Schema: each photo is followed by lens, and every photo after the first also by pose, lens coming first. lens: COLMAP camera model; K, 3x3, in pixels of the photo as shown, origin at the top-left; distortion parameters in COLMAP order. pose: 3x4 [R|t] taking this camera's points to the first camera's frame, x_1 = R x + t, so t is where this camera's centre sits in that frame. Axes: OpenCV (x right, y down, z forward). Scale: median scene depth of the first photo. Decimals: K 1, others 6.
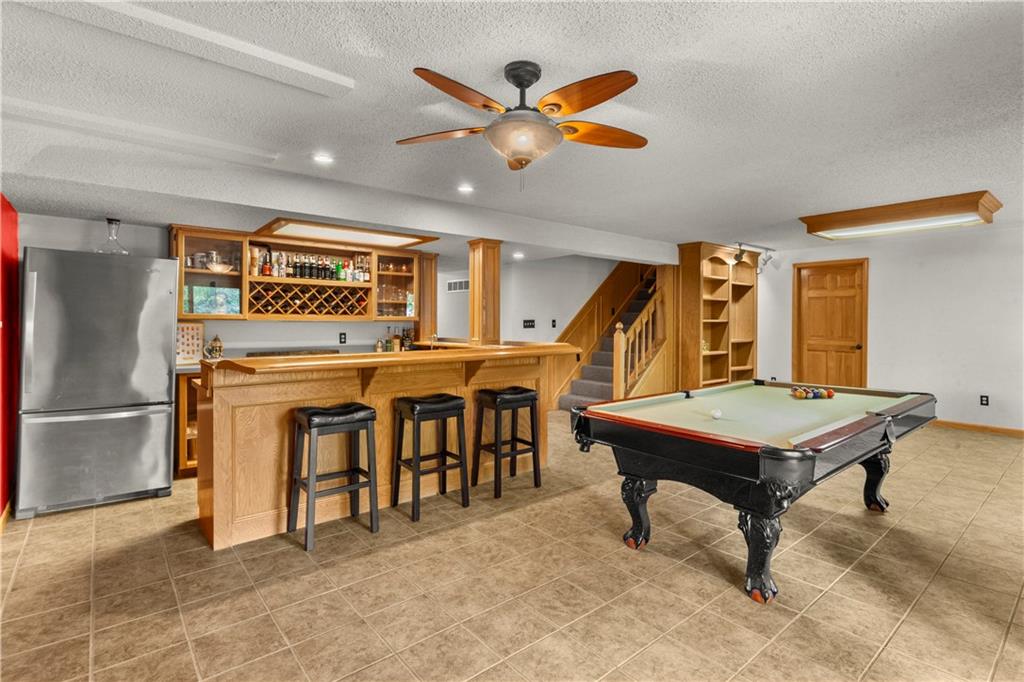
lens RADIAL K [[496.7, 0, 519.4], [0, 496.7, 333.3], [0, 0, 1]] dist [0.001354, 0.000571]
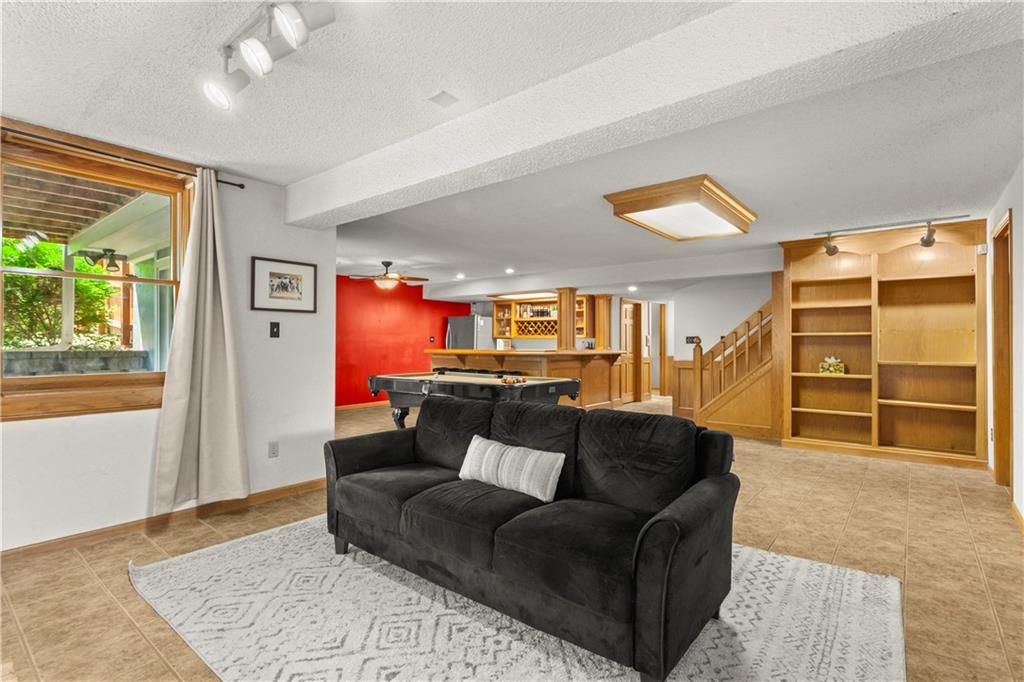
lens RADIAL K [[496.7, 0, 515.5], [0, 496.7, 338.5], [0, 0, 1]] dist [0.001354, 0.000571]
pose [[0.196436, -0.011620, -0.980448, 1.513185], [-0.026909, 0.999489, -0.017237, 0.013011], [0.980147, 0.029769, 0.196023, 0.512782]]
